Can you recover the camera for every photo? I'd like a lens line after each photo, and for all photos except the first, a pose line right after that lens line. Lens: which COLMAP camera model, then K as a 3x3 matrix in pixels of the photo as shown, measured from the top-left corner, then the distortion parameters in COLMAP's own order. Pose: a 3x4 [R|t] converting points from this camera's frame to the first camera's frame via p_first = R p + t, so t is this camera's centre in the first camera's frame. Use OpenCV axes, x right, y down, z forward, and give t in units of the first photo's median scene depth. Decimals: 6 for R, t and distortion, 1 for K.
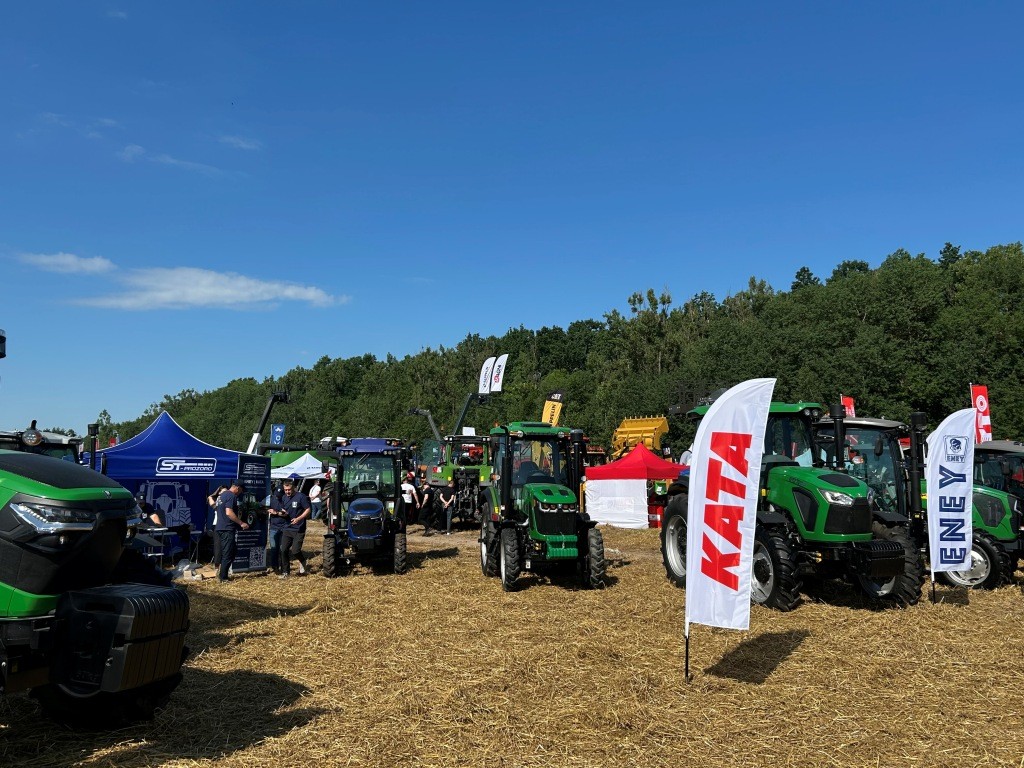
lens RADIAL K [[848.9, 0, 513.2], [0, 848.9, 382.1], [0, 0, 1]] dist [0.042792, -0.026568]
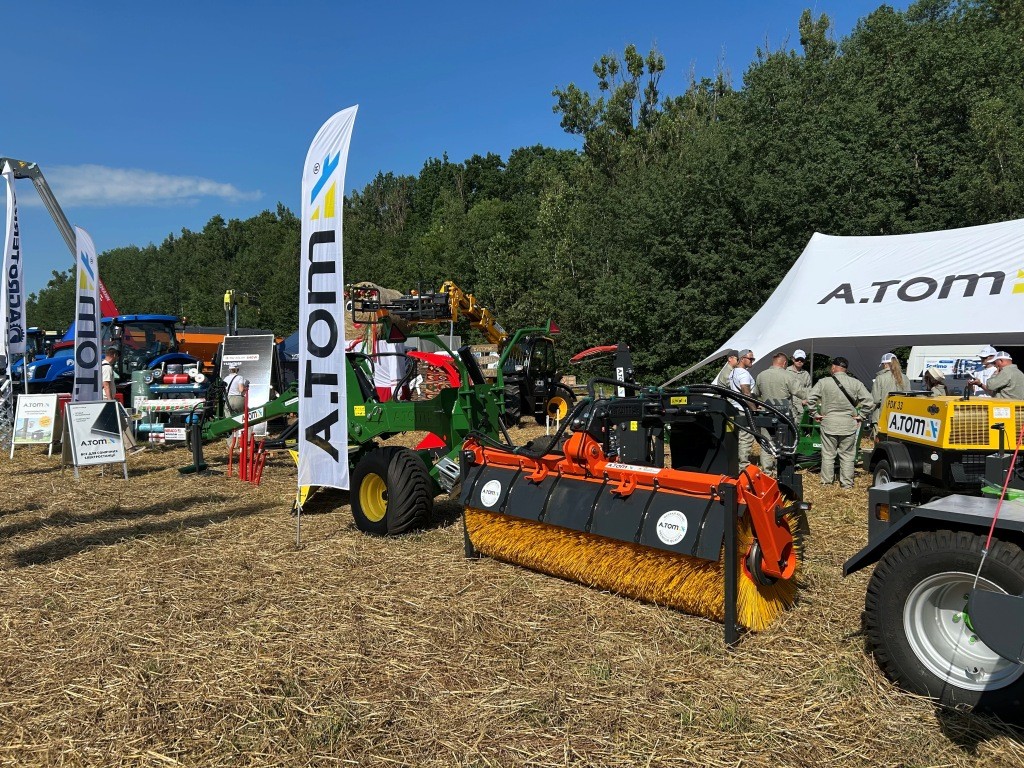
lens RADIAL K [[768.5, 0, 511.4], [0, 768.5, 384.9], [0, 0, 1]] dist [0.030721, -0.012455]
pose [[0.999191, -0.013273, 0.037952, 0.036900], [0.007853, 0.990184, 0.139551, 0.035500], [-0.039432, -0.139140, 0.989487, 0.296762]]
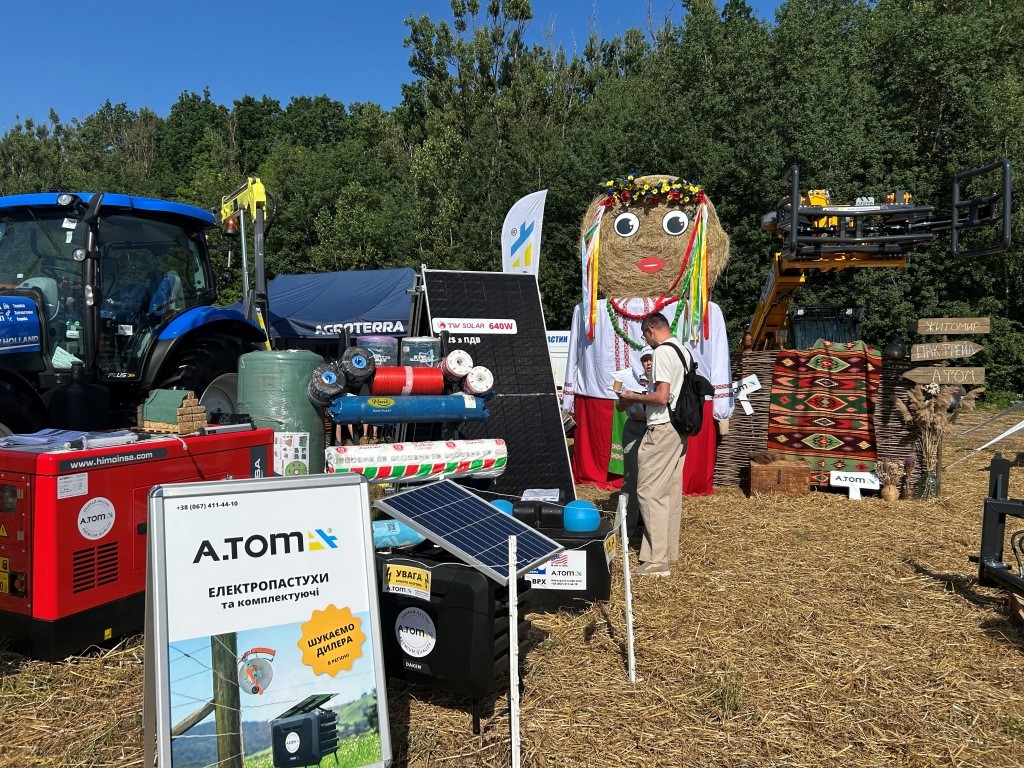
lens RADIAL K [[768.5, 0, 506.0], [0, 768.5, 386.6], [0, 0, 1]] dist [0.030721, -0.012455]
pose [[0.915305, 0.000994, 0.402761, -0.015608], [-0.064701, 0.987372, 0.144601, 0.044194], [-0.397531, -0.158413, 0.903811, 0.370951]]
